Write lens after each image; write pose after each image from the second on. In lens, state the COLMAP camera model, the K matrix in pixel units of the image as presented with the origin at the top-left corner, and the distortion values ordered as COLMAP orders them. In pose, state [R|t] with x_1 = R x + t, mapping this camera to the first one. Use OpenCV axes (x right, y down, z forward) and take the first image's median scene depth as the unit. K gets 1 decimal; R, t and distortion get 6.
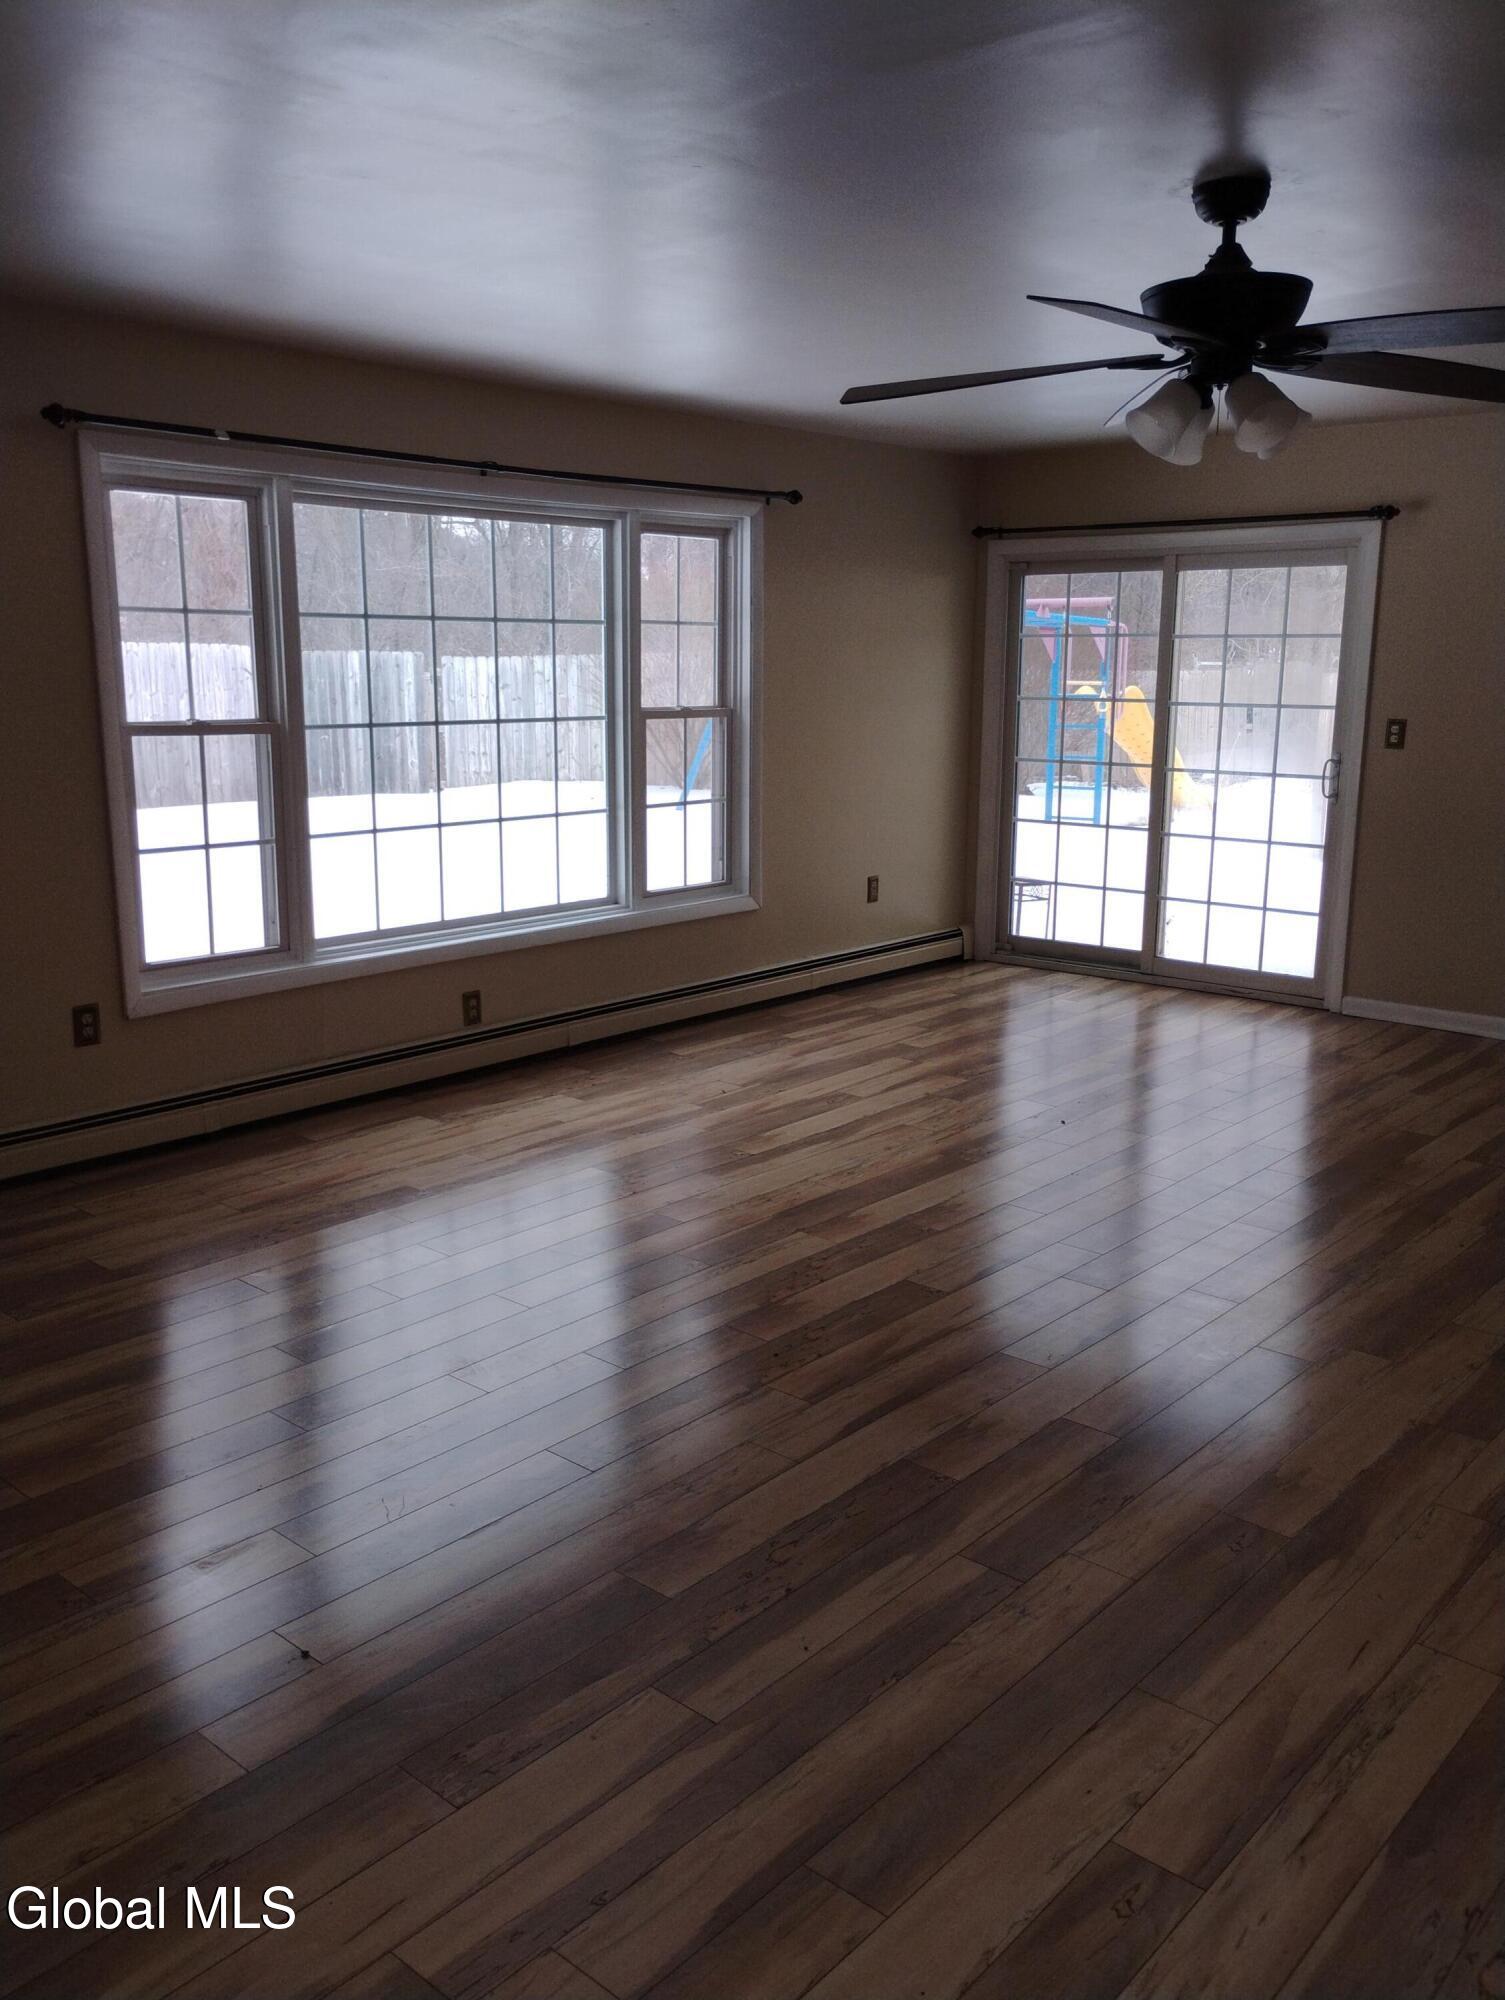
lens RADIAL K [[1655.9, 0, 753.0], [0, 1655.9, 996.7], [0, 0, 1]] dist [0.063118, -0.080356]
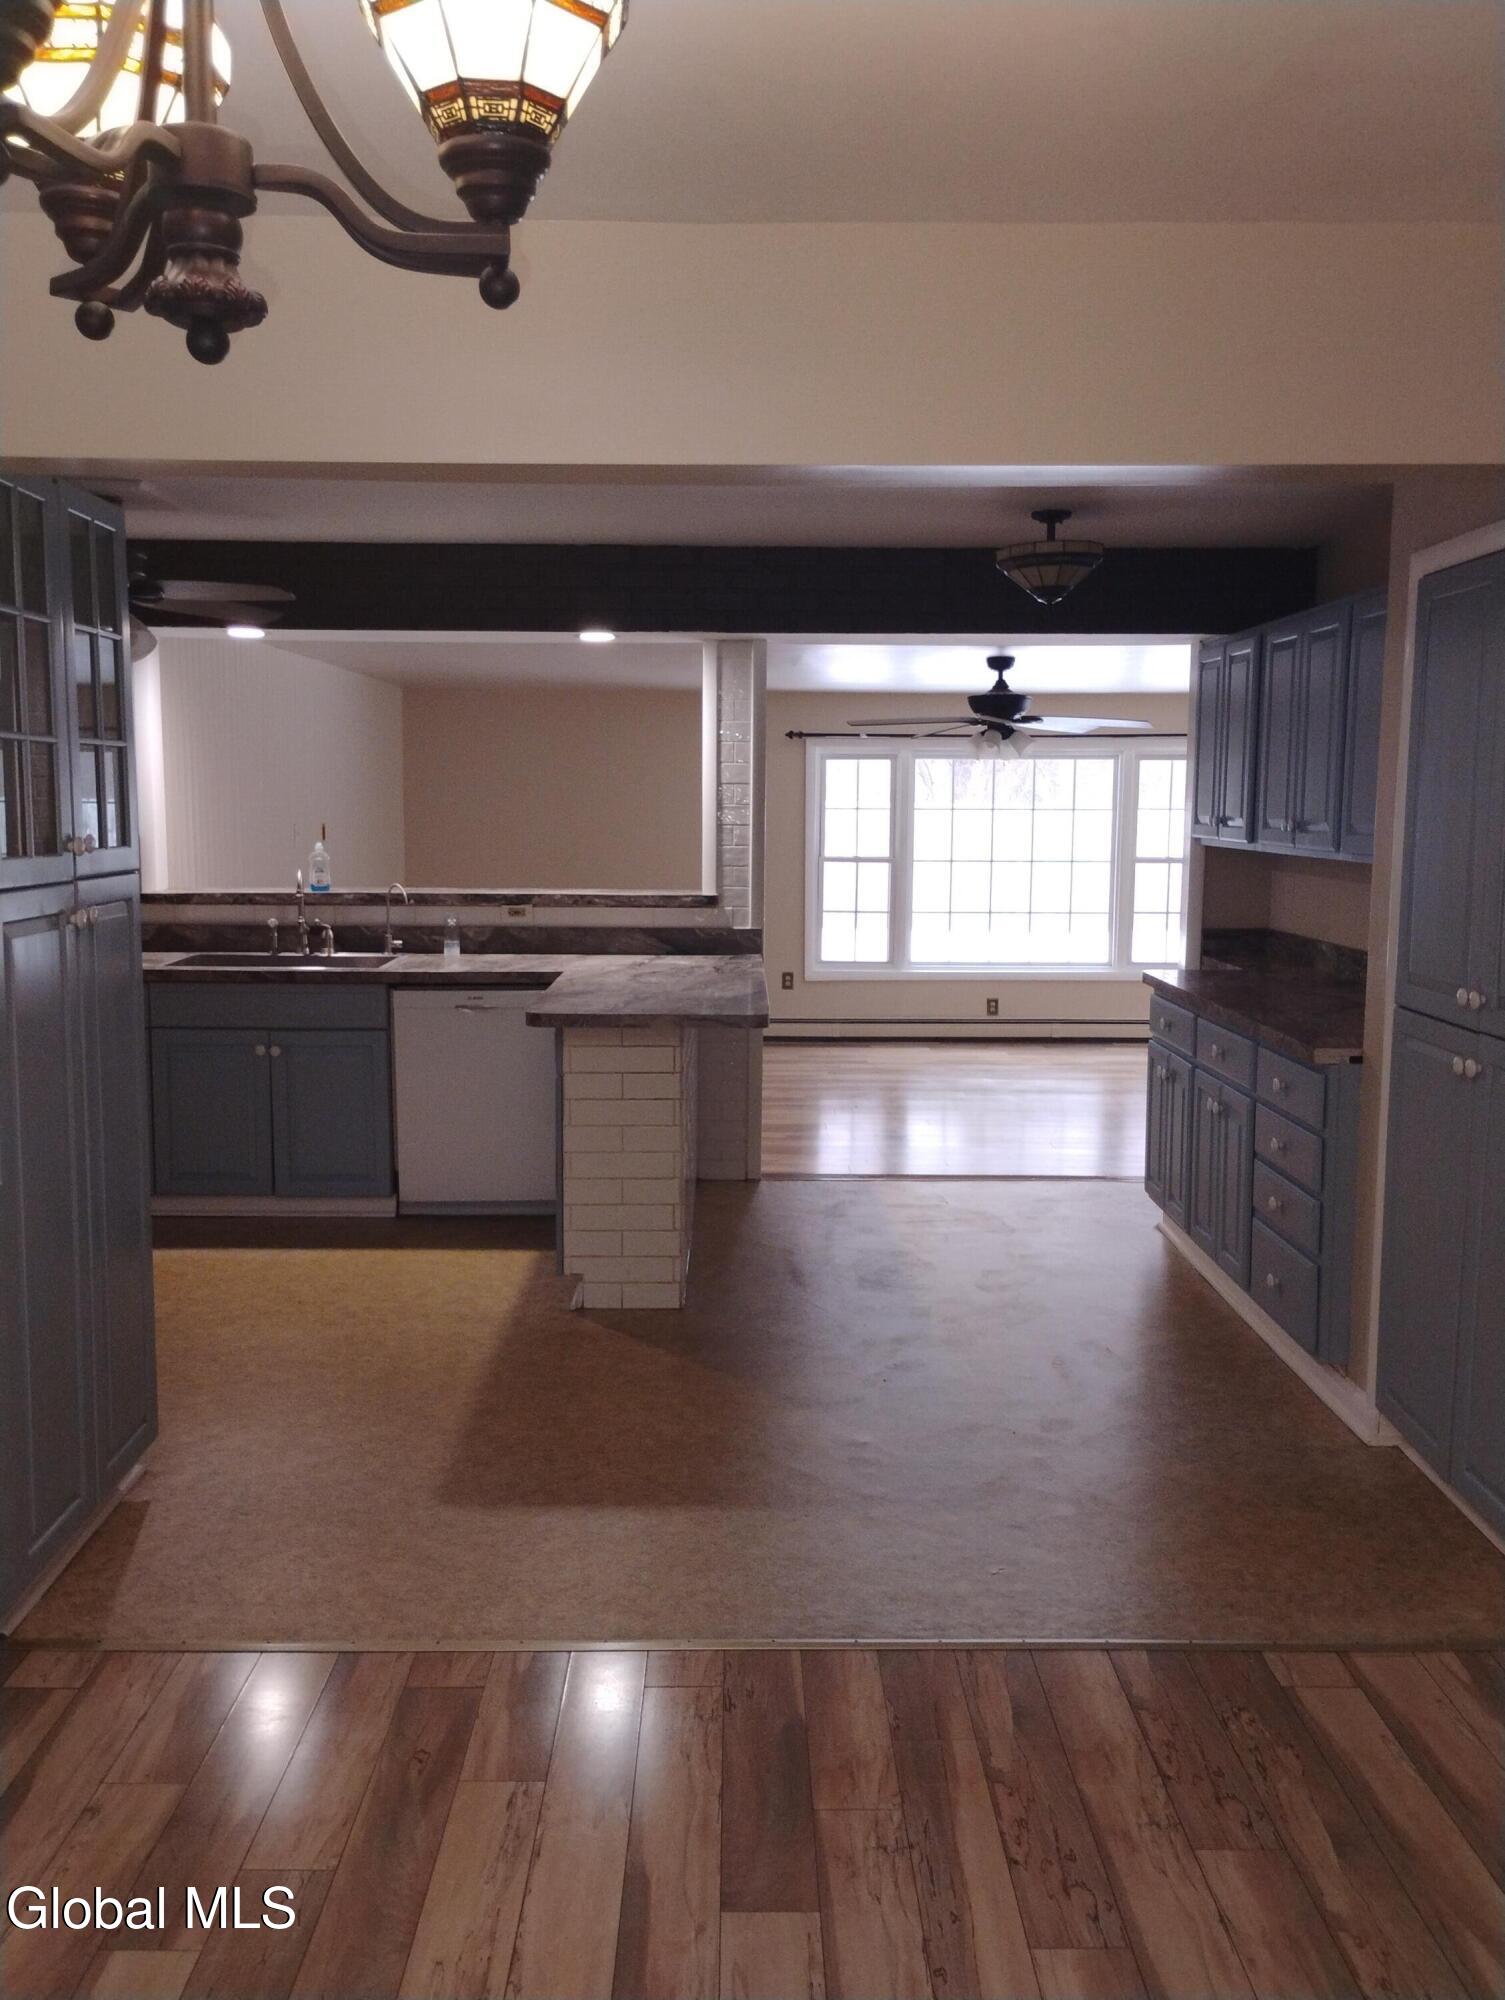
lens RADIAL K [[1655.9, 0, 747.8], [0, 1655.9, 1009.8], [0, 0, 1]] dist [0.063118, -0.080356]
pose [[0.661129, 0.095748, -0.744138, 1.074471], [-0.154876, 0.987878, -0.010490, 0.074134], [0.734113, 0.122184, 0.667944, -0.500659]]
